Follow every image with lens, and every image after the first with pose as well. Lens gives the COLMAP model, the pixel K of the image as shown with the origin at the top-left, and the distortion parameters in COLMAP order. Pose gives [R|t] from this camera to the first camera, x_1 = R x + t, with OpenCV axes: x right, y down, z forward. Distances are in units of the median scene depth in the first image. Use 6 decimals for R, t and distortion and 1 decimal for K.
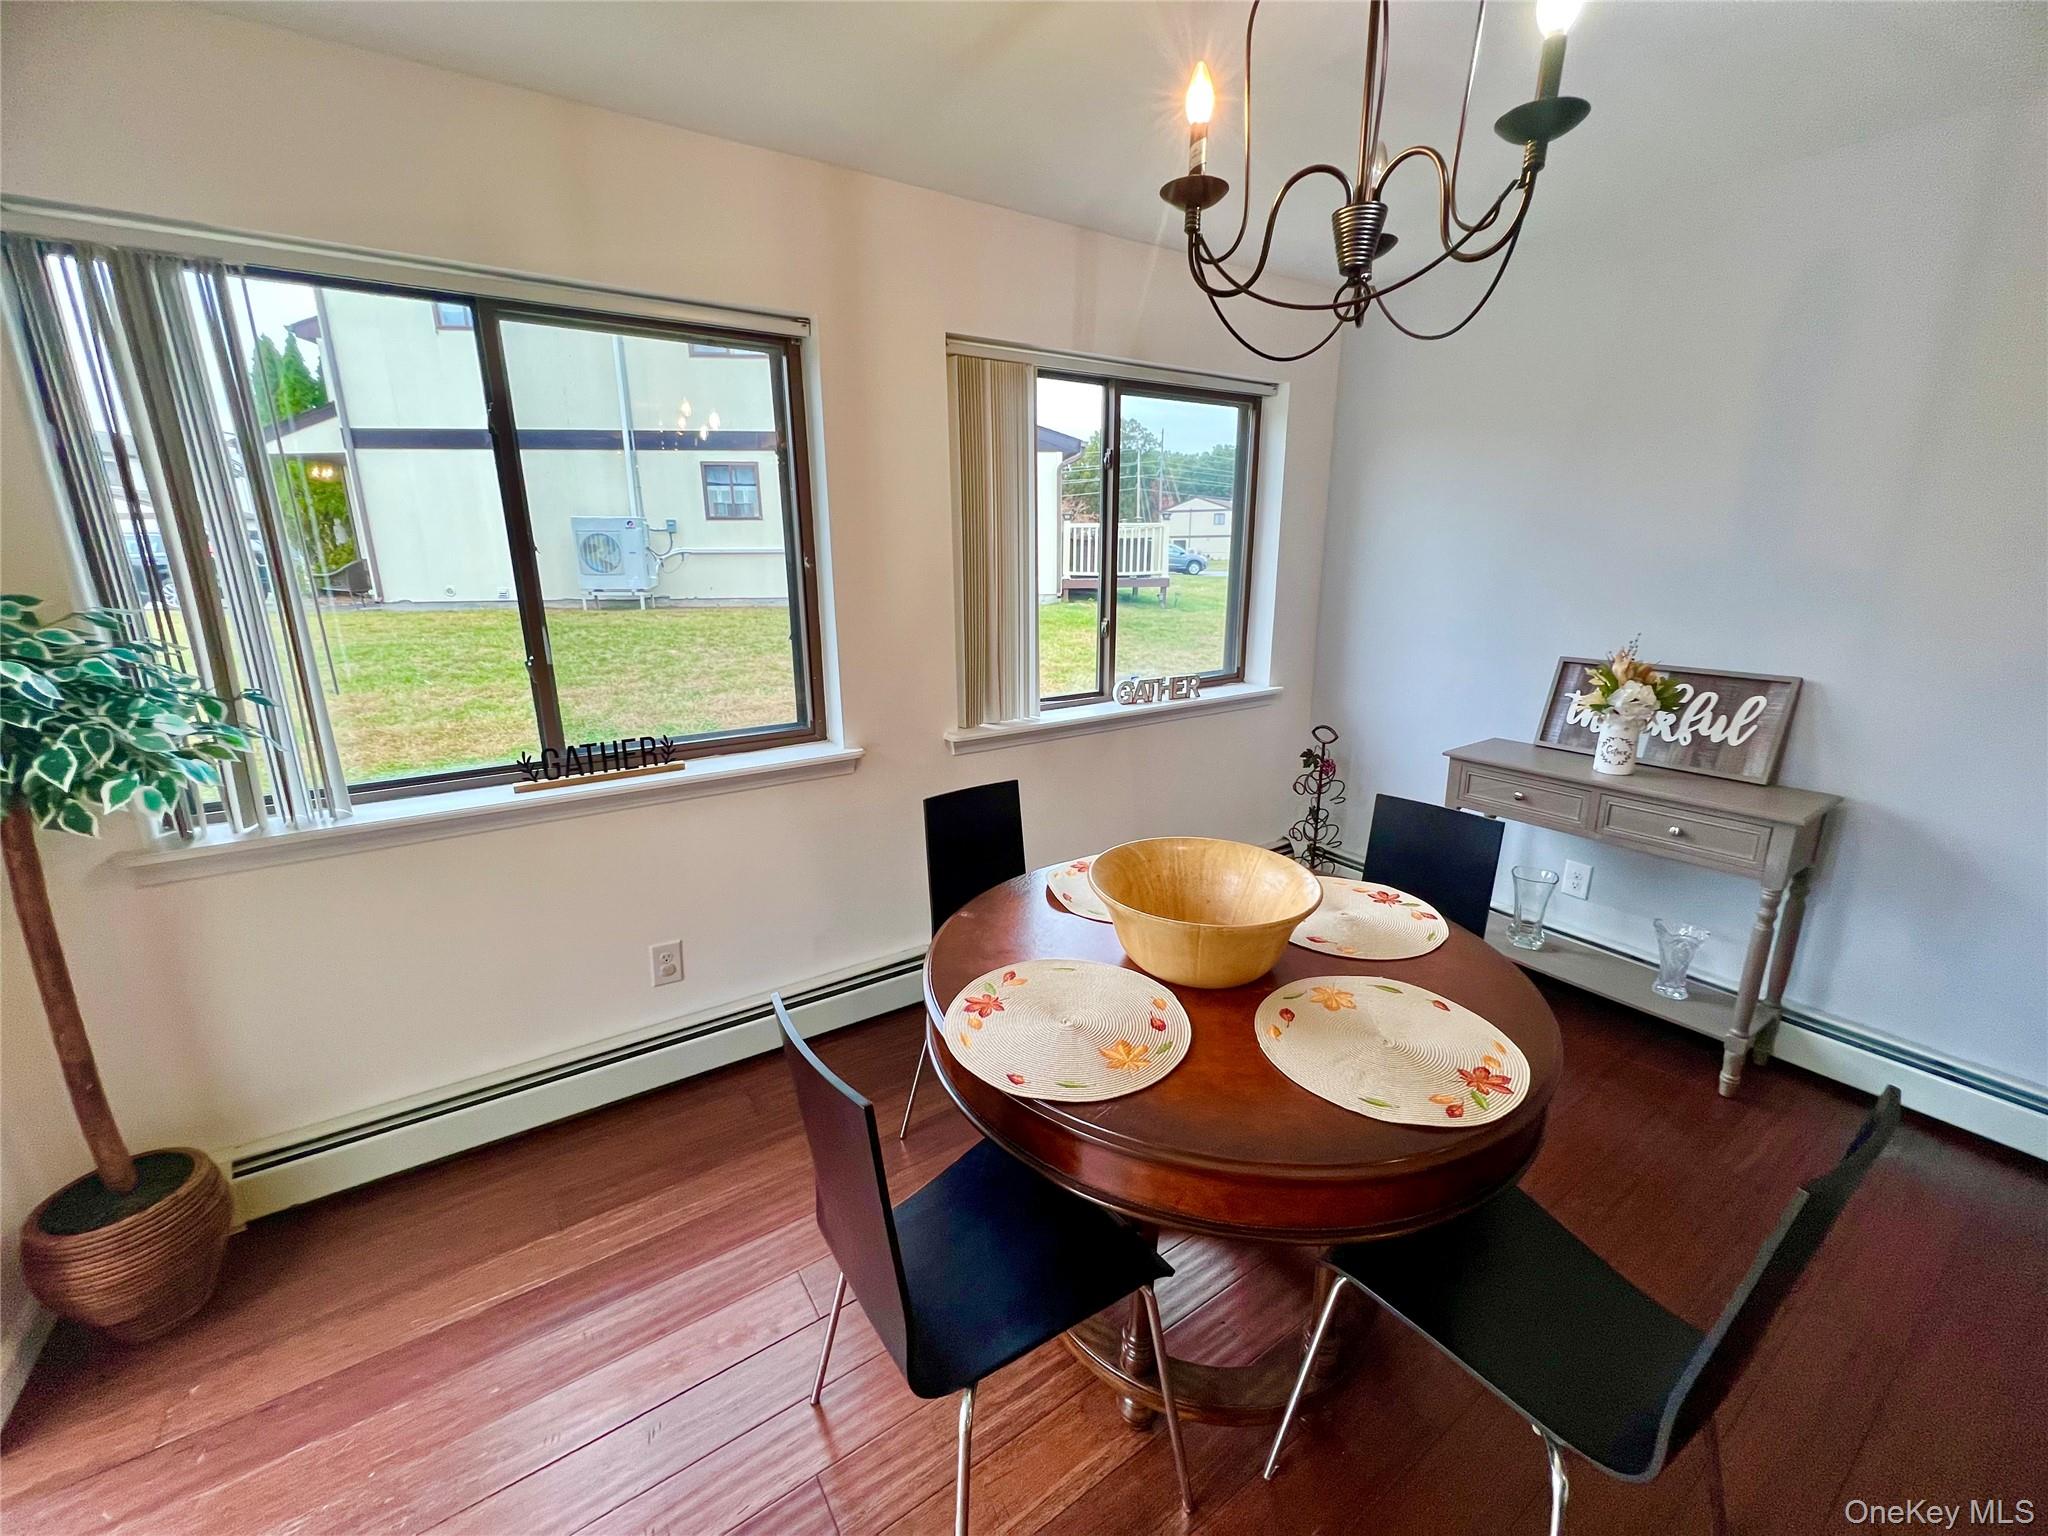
lens RADIAL K [[817.4, 0, 1017.0], [0, 817.4, 758.3], [0, 0, 1]] dist [-0.000287, -0.000091]
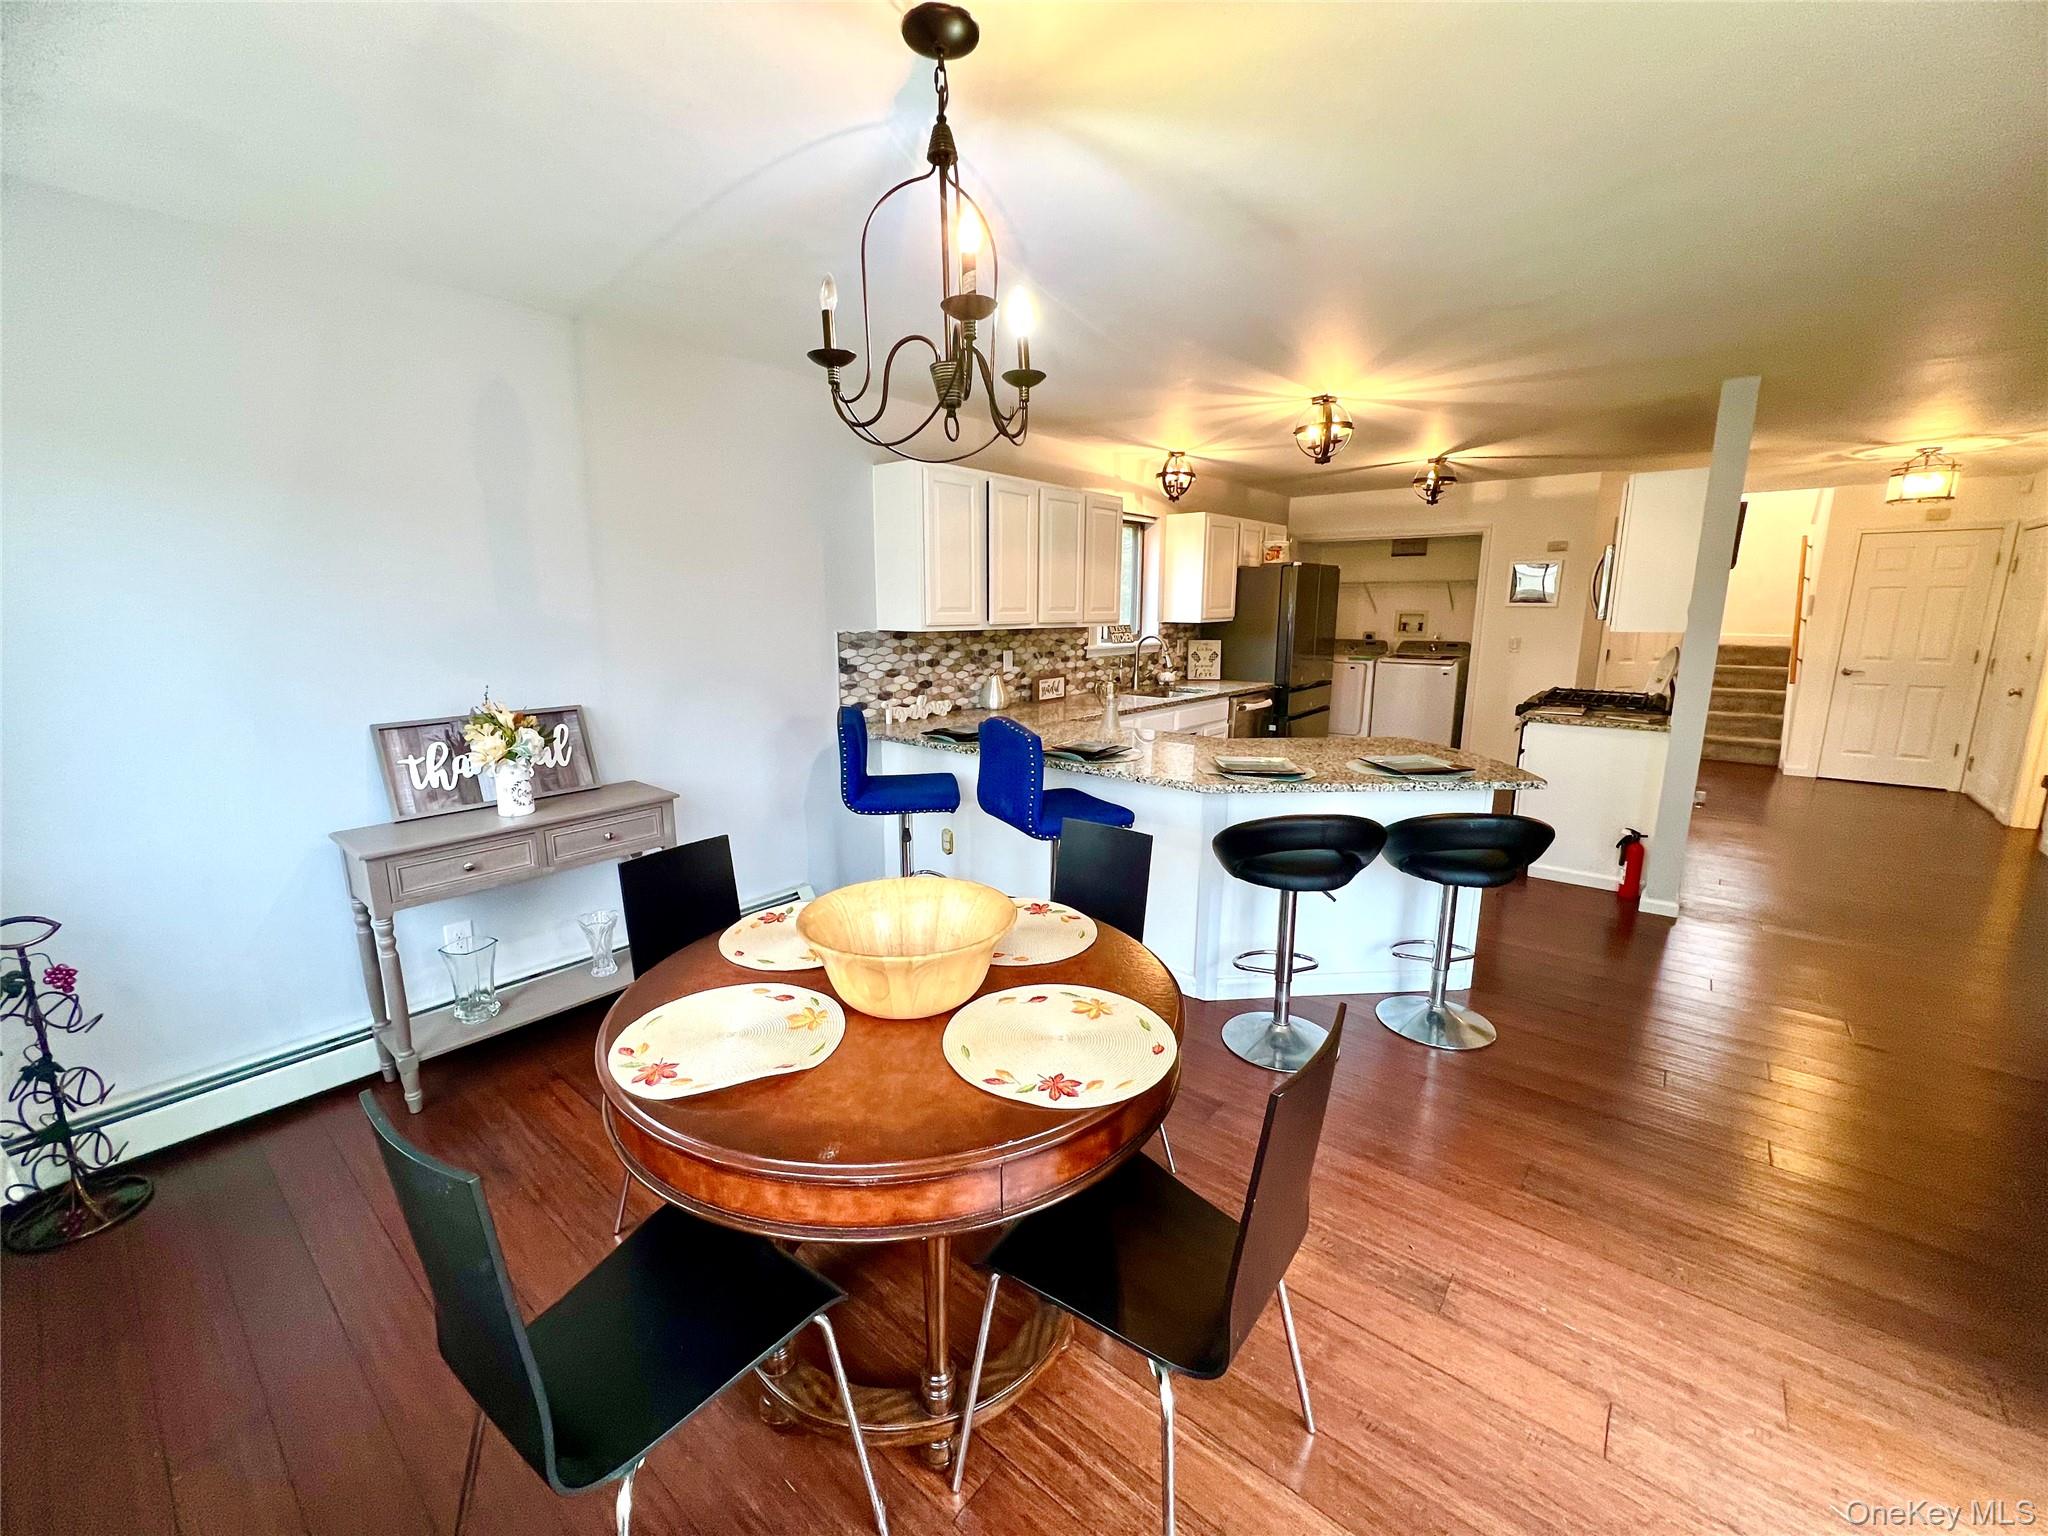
lens RADIAL K [[817.4, 0, 1020.0], [0, 817.4, 759.3], [0, 0, 1]] dist [-0.000287, -0.000091]
pose [[-0.296488, -0.170717, 0.939654, -0.469482], [0.238555, 0.939467, 0.245954, -0.161023], [-0.924763, 0.297082, -0.237816, 0.645946]]
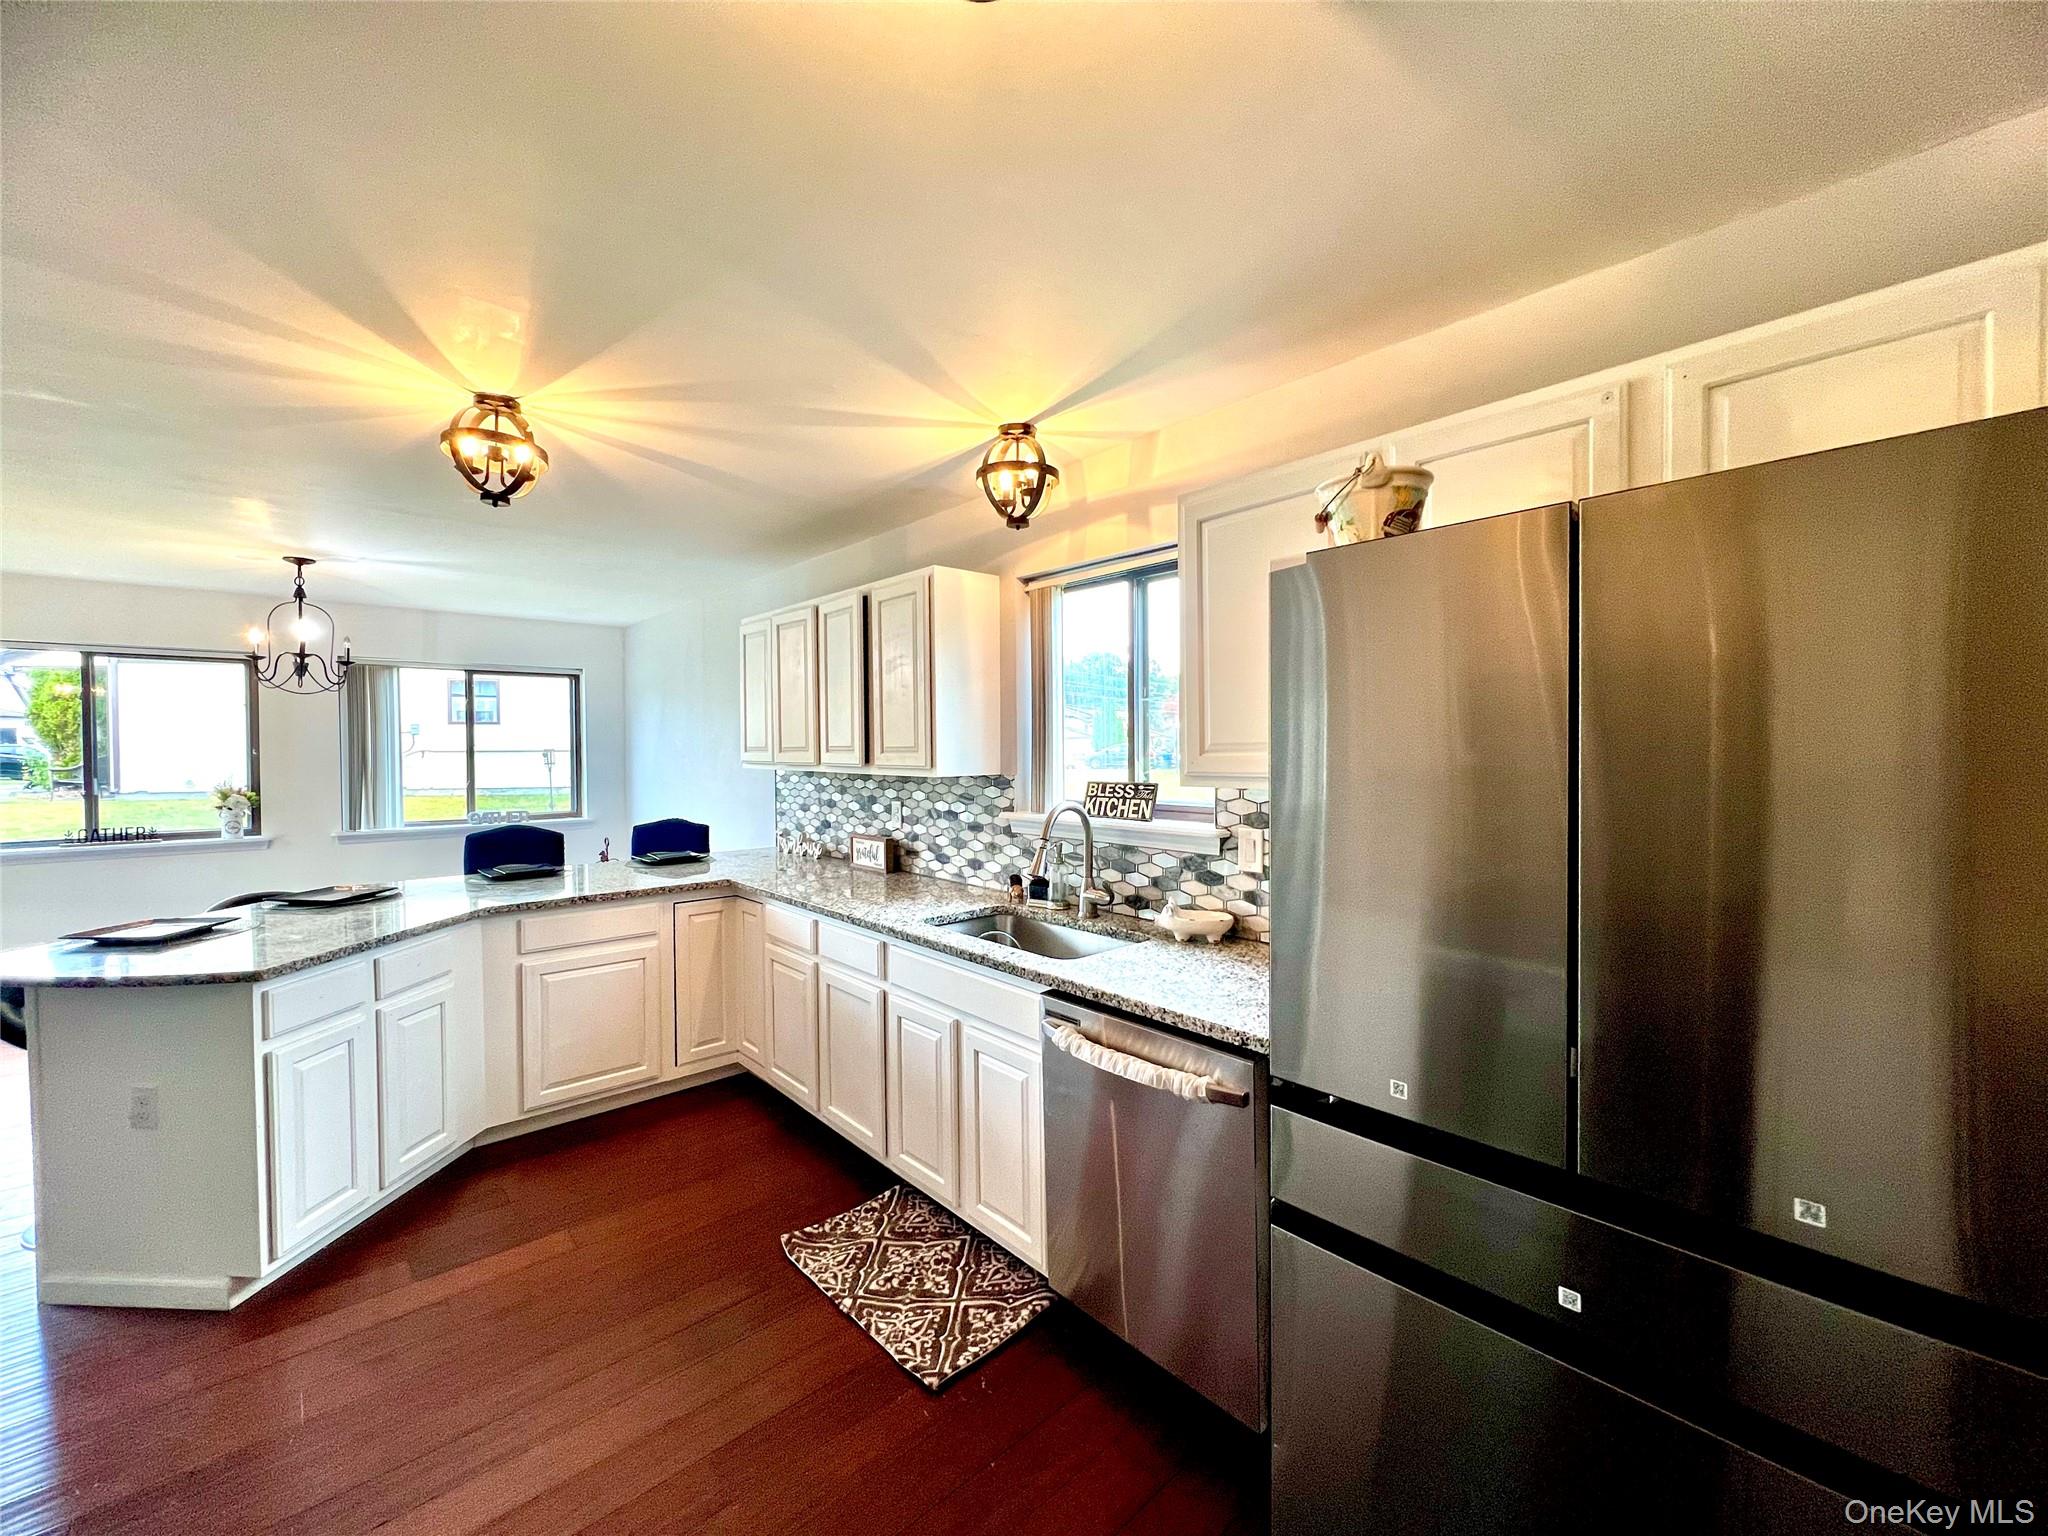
lens RADIAL K [[817.4, 0, 1016.2], [0, 817.4, 762.8], [0, 0, 1]] dist [-0.000287, -0.000091]
pose [[0.988465, 0.001004, 0.151445, 1.447039], [0.034166, 0.972721, -0.229450, 0.365461], [-0.147544, 0.231978, 0.961466, -1.421301]]
